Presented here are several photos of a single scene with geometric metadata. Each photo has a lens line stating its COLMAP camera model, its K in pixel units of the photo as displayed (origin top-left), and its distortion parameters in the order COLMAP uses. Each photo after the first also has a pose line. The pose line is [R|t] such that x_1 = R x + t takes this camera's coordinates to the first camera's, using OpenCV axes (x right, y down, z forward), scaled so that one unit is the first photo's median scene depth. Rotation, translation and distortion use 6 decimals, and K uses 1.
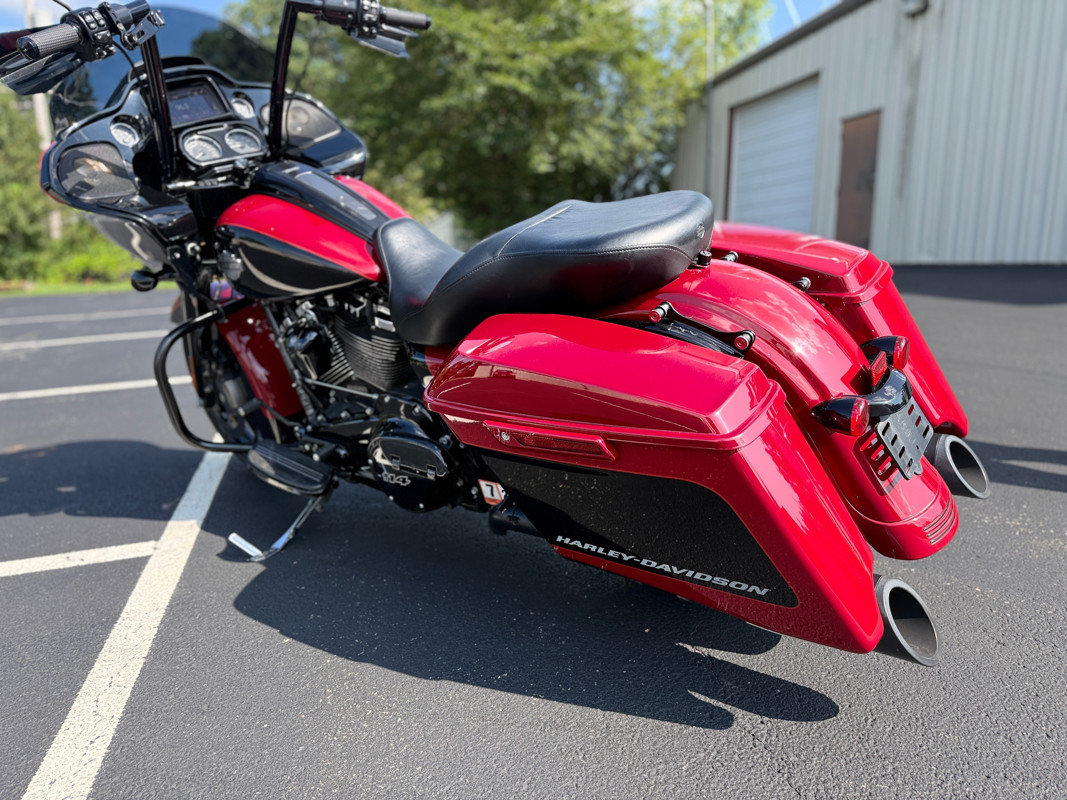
lens RADIAL K [[764.9, 0, 538.0], [0, 764.9, 396.5], [0, 0, 1]] dist [0.002840, -0.000659]
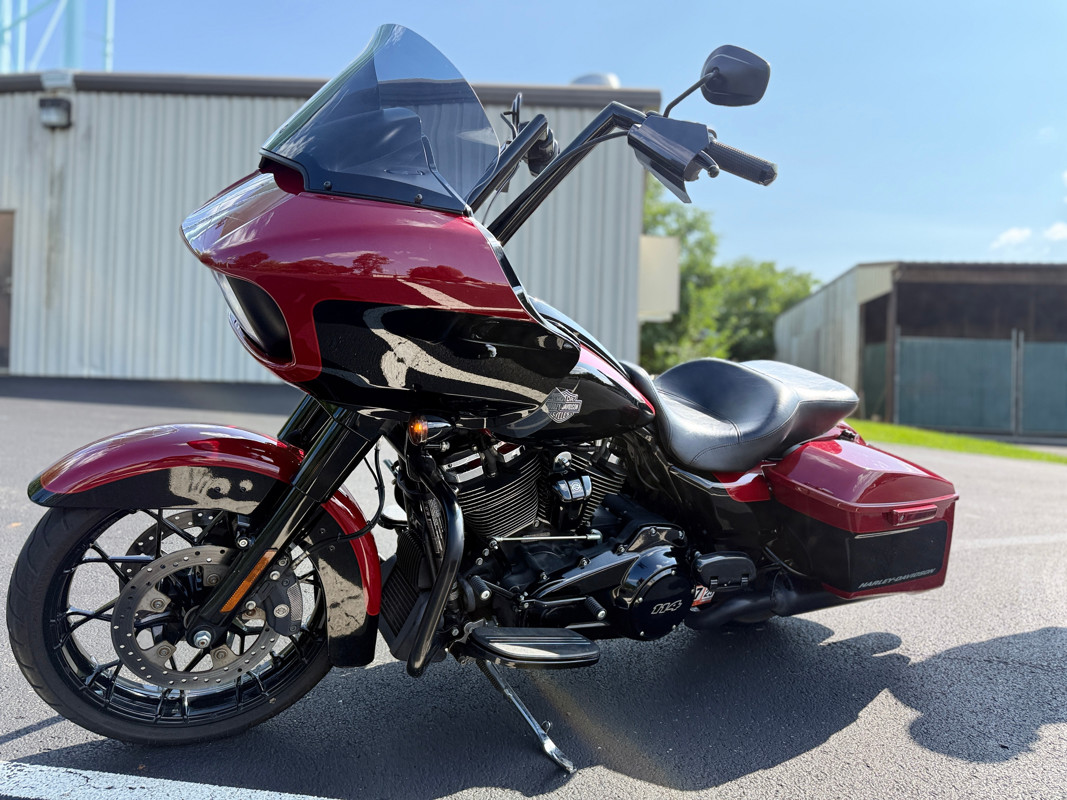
lens RADIAL K [[764.9, 0, 538.0], [0, 764.9, 396.5], [0, 0, 1]] dist [0.002840, -0.000659]
pose [[0.322787, 0.008257, 0.946436, -1.036339], [0.125941, 0.990695, -0.051597, -0.122533], [-0.938055, 0.135850, 0.318744, 0.663204]]
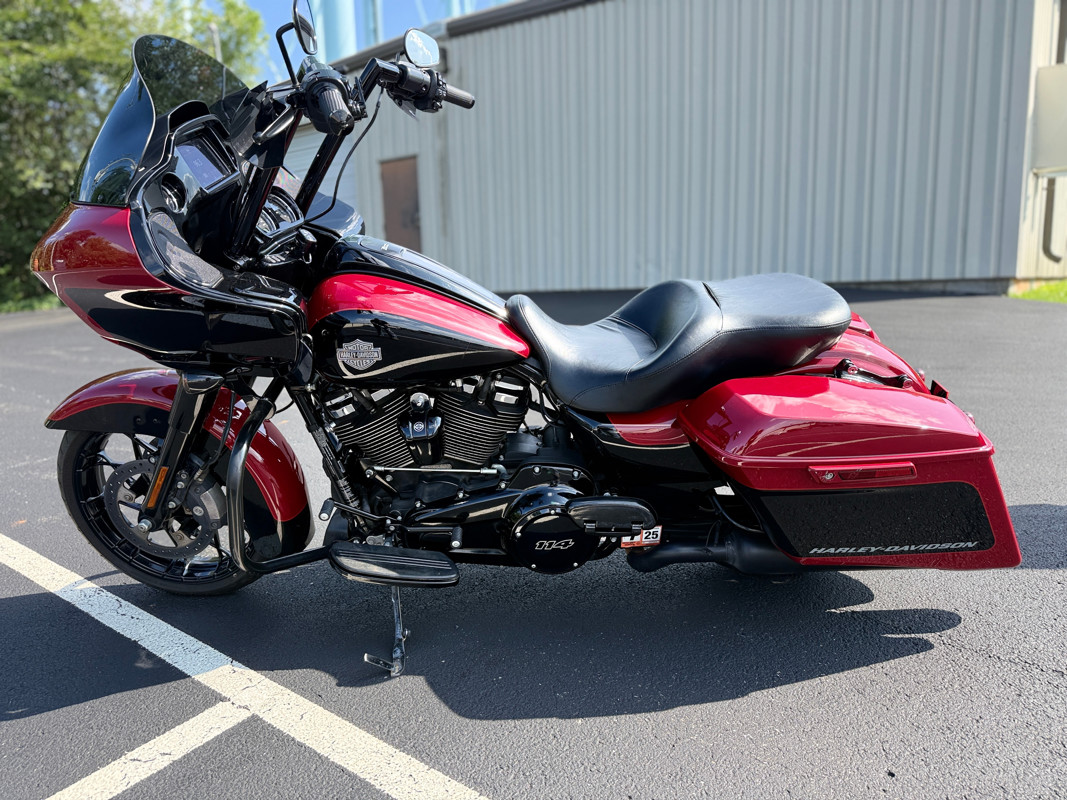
lens RADIAL K [[754.5, 0, 526.3], [0, 754.5, 404.3], [0, 0, 1]] dist [0.056980, -0.065667]
pose [[0.786657, -0.119844, 0.605648, -0.685322], [0.130170, 0.991123, 0.027046, -0.096410], [-0.603512, 0.057562, 0.795273, 0.159315]]
